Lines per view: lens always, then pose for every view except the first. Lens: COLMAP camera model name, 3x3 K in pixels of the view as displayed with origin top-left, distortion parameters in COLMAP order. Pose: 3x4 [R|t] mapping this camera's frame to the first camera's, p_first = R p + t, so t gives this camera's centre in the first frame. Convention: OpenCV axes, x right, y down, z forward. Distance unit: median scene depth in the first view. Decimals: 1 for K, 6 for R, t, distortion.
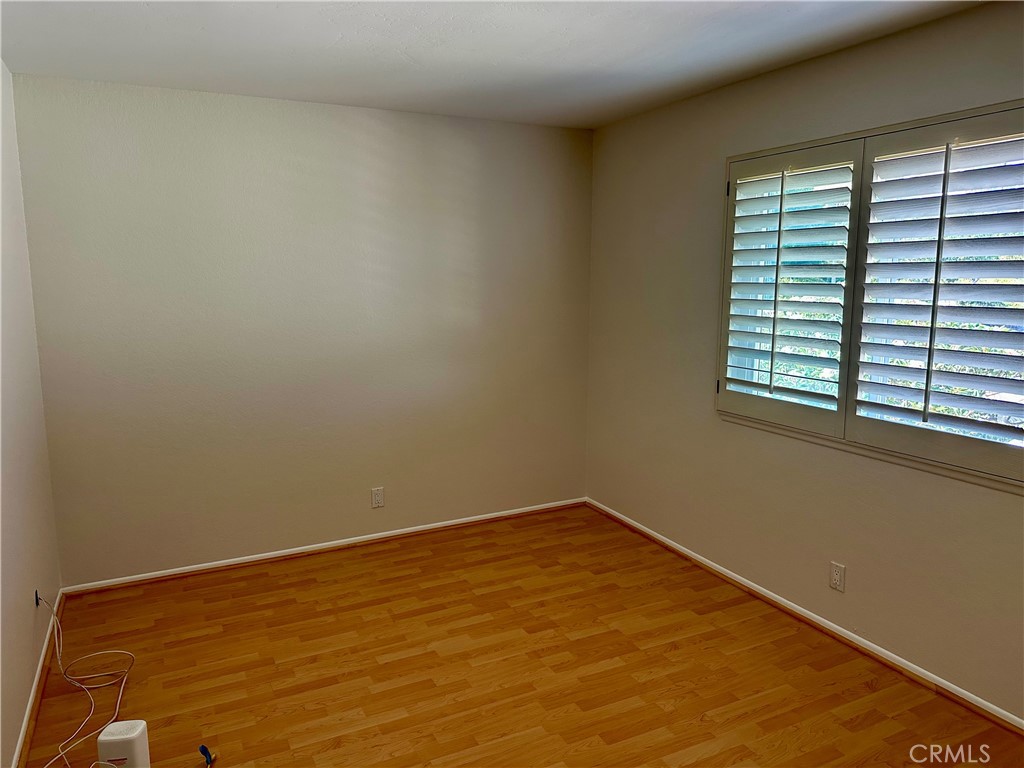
lens RADIAL K [[716.1, 0, 512.0], [0, 716.1, 384.0], [0, 0, 1]] dist [0.099657, -0.154505]
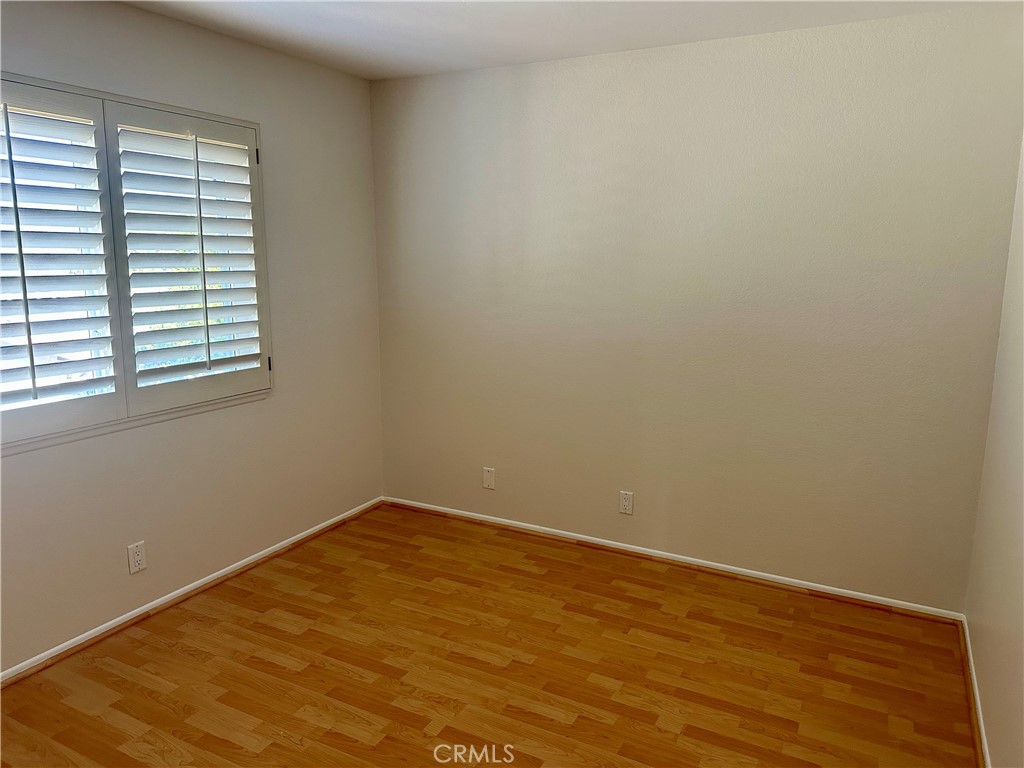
lens RADIAL K [[716.1, 0, 512.0], [0, 716.1, 384.0], [0, 0, 1]] dist [0.099657, -0.154505]
pose [[-0.568972, -0.158506, 0.806937, -0.607319], [0.108340, 0.958248, 0.264619, -0.168090], [-0.815189, 0.237985, -0.528044, 1.107015]]
